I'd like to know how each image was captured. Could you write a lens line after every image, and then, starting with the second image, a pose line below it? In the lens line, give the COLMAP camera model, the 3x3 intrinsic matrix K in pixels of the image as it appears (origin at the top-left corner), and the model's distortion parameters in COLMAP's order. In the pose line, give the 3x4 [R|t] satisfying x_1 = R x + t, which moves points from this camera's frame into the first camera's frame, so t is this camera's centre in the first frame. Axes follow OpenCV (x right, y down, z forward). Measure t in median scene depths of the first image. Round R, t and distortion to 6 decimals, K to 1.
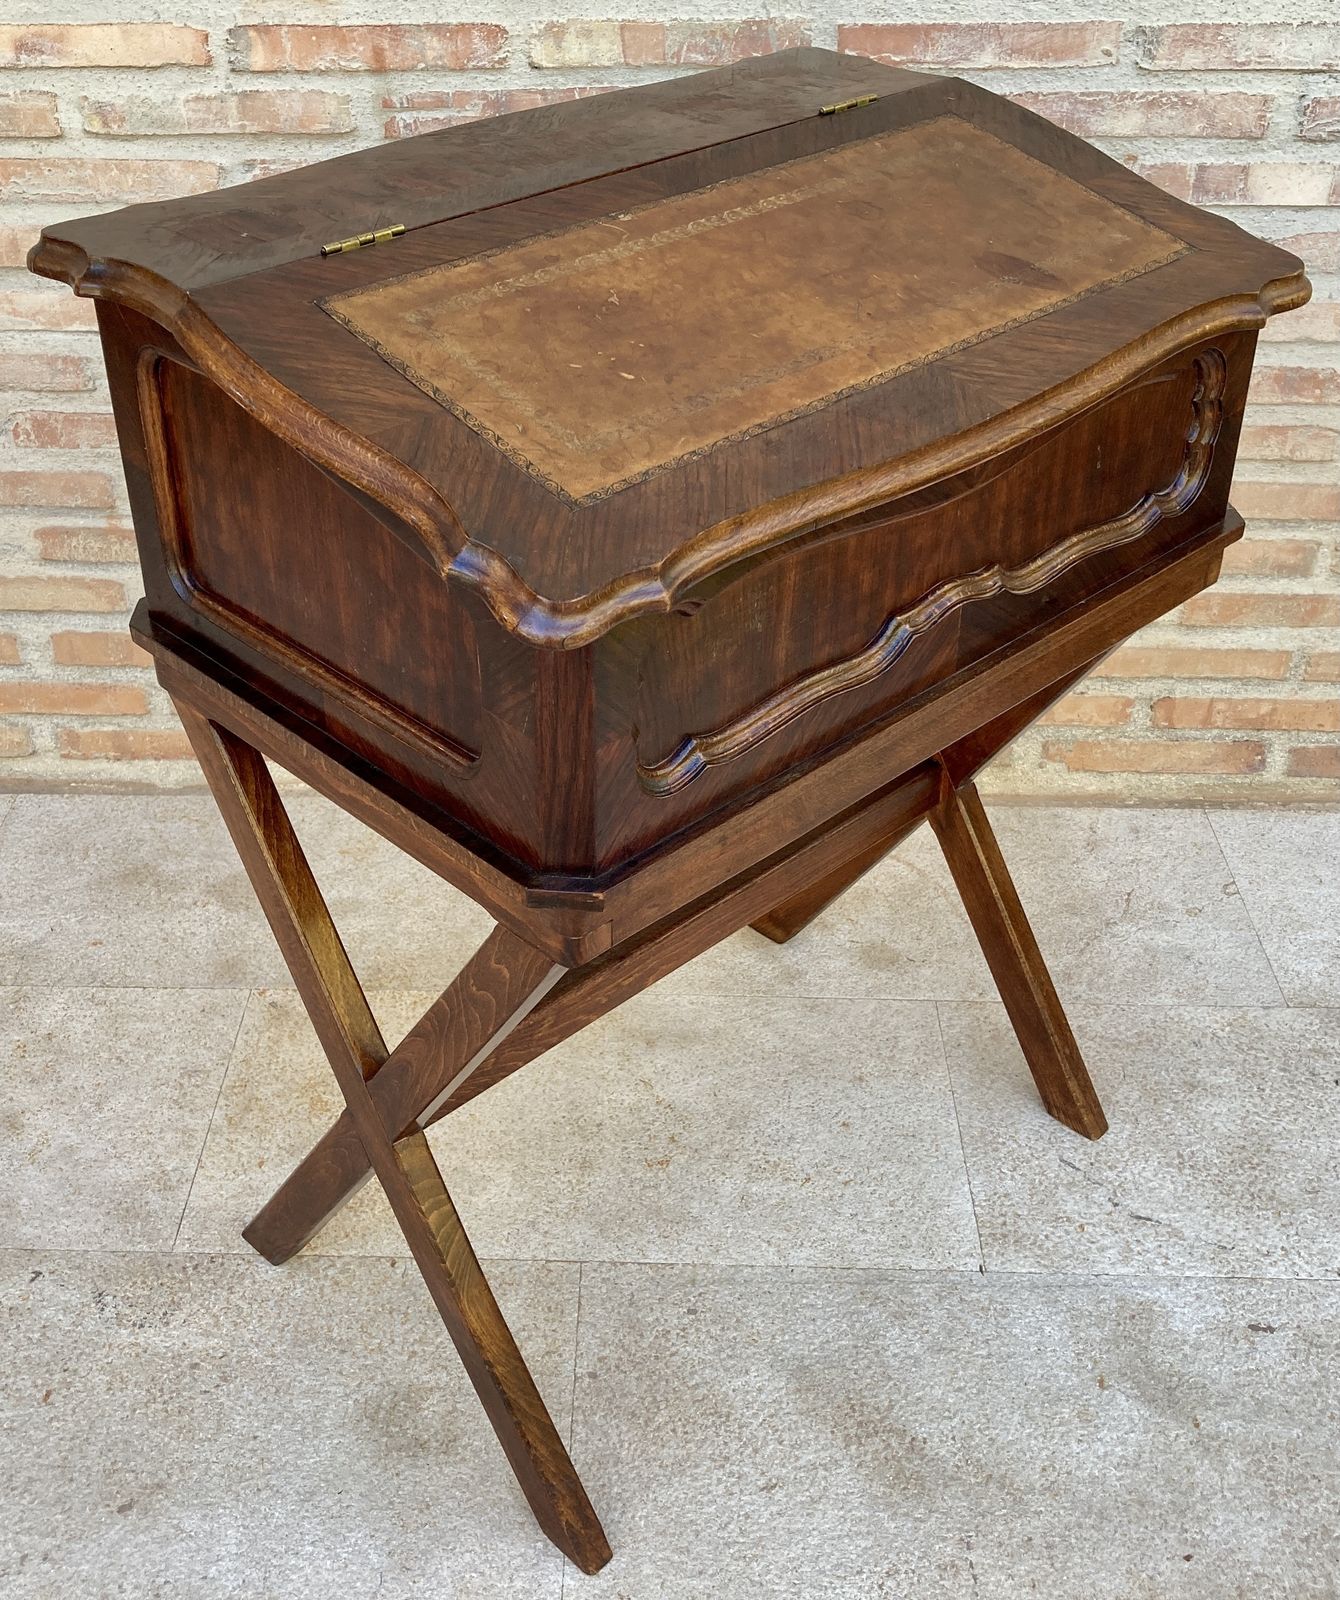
lens RADIAL K [[1843.1, 0, 596.9], [0, 1843.1, 761.9], [0, 0, 1]] dist [0.012427, 0.000000]
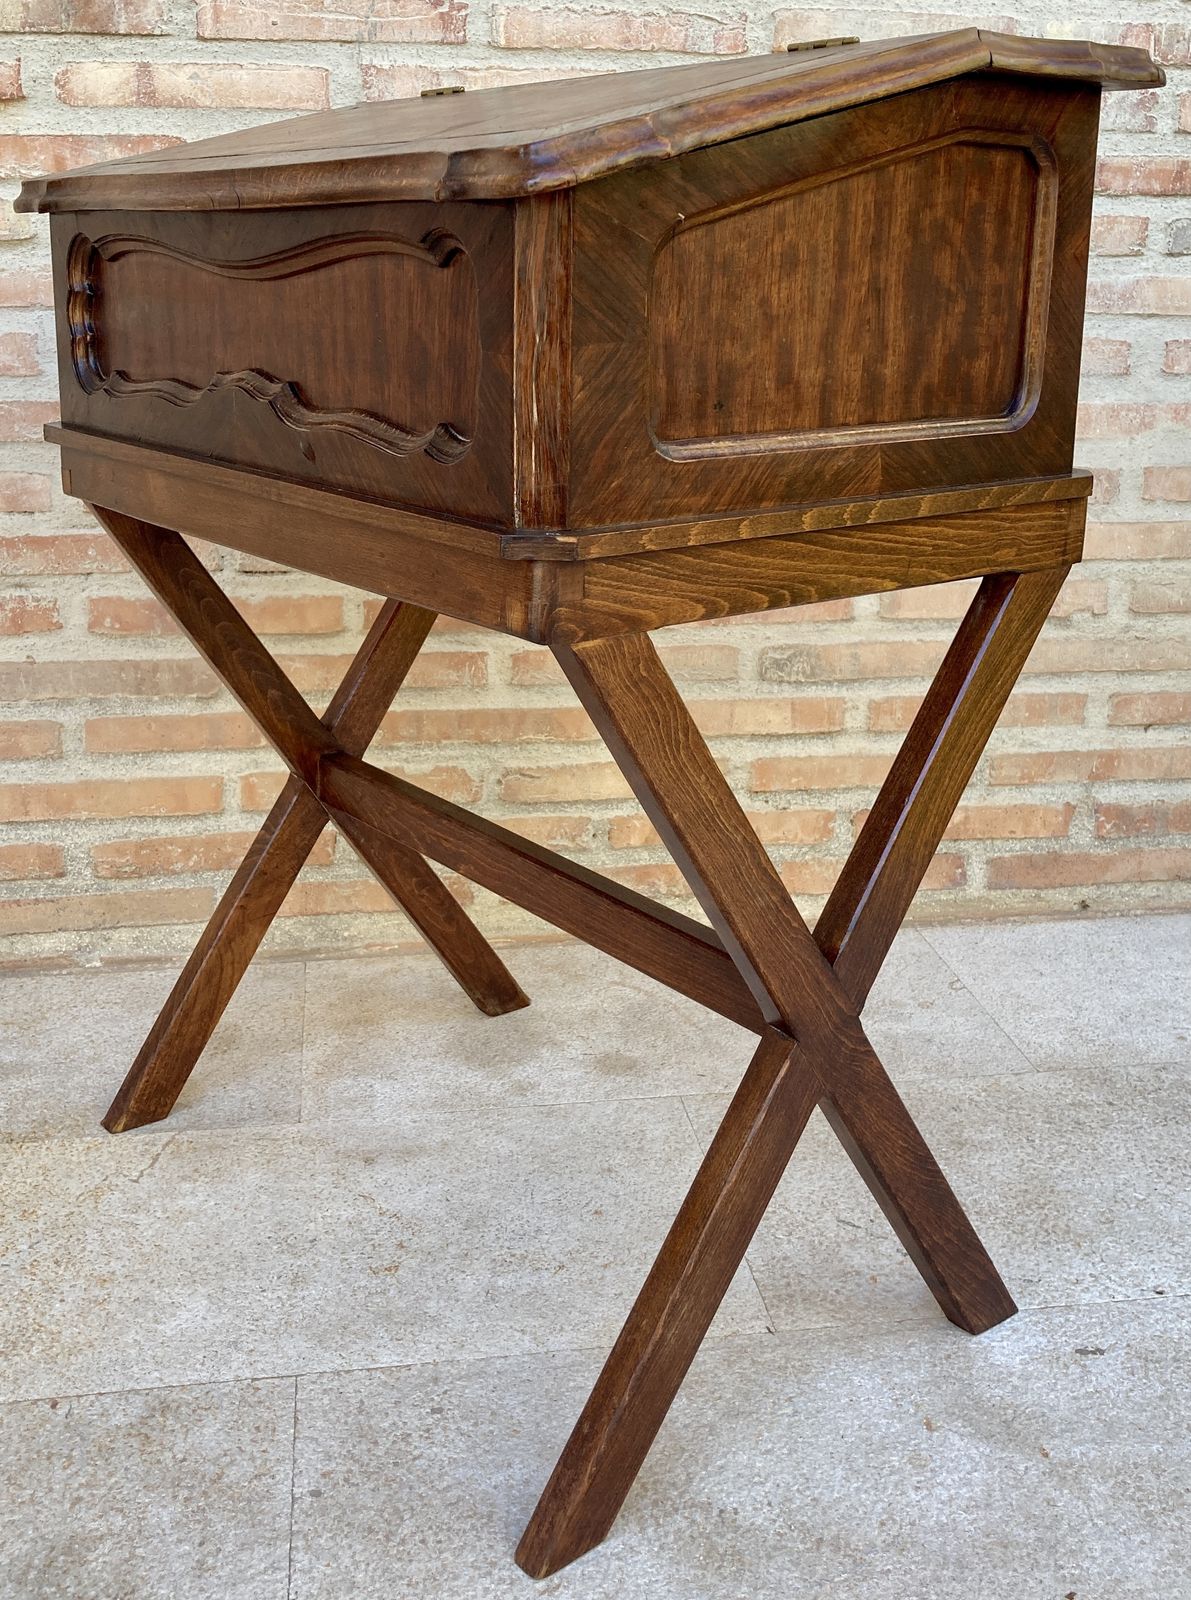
lens RADIAL K [[1687.3, 0, 604.8], [0, 1687.3, 662.4], [0, 0, 1]] dist [0.011285, 0.000000]
pose [[0.981246, -0.028016, 0.190713, -0.007637], [0.088853, 0.943742, -0.318523, 0.205458], [-0.171060, 0.329495, 0.928532, 0.166693]]
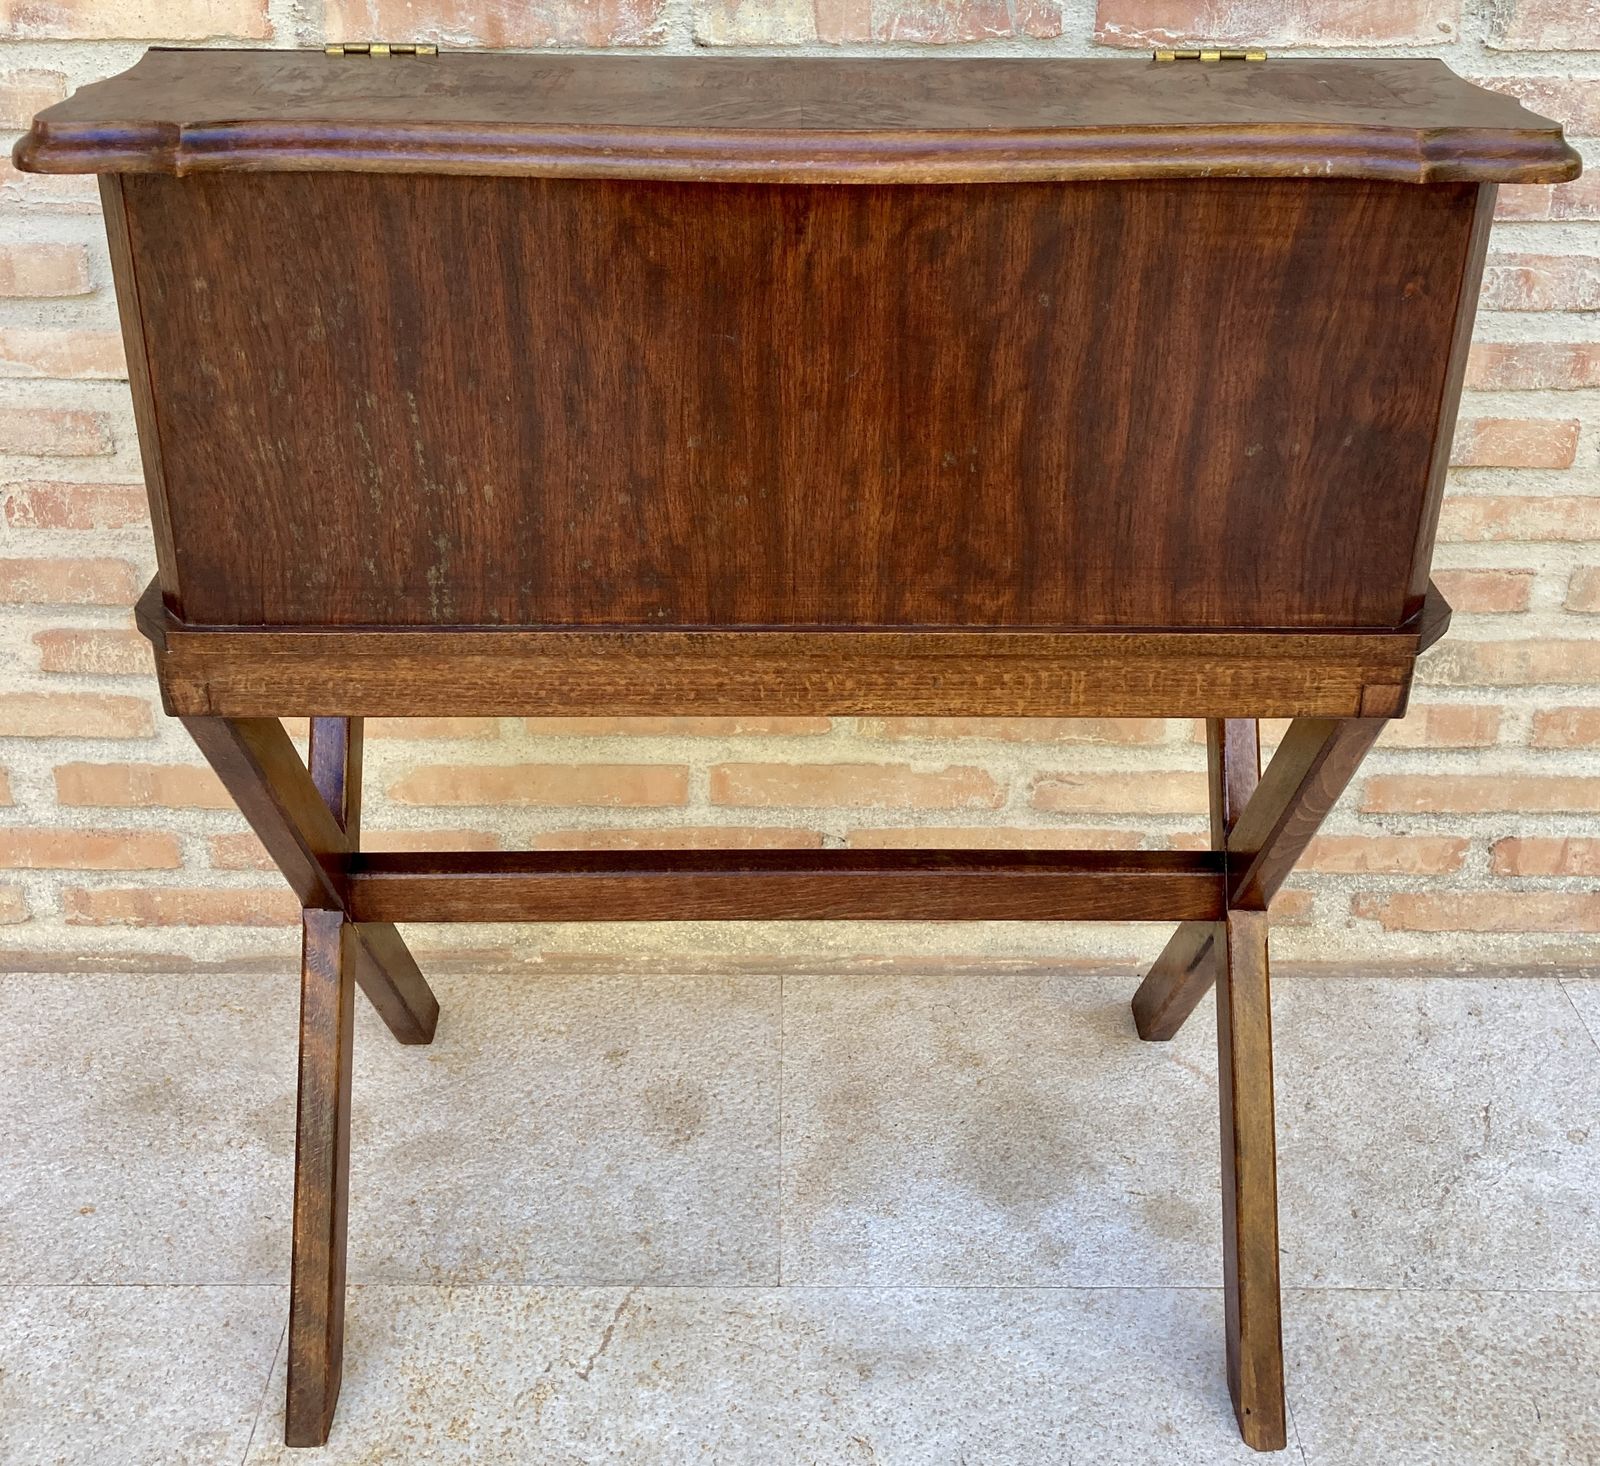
lens RADIAL K [[1834.2, 0, 794.7], [0, 1834.2, 522.7], [0, 0, 1]] dist [0.006605, 0.000000]
pose [[0.999246, -0.003329, 0.038680, -0.024859], [0.008585, 0.990599, -0.136529, -0.076098], [-0.037862, 0.136758, 0.989881, 0.276126]]
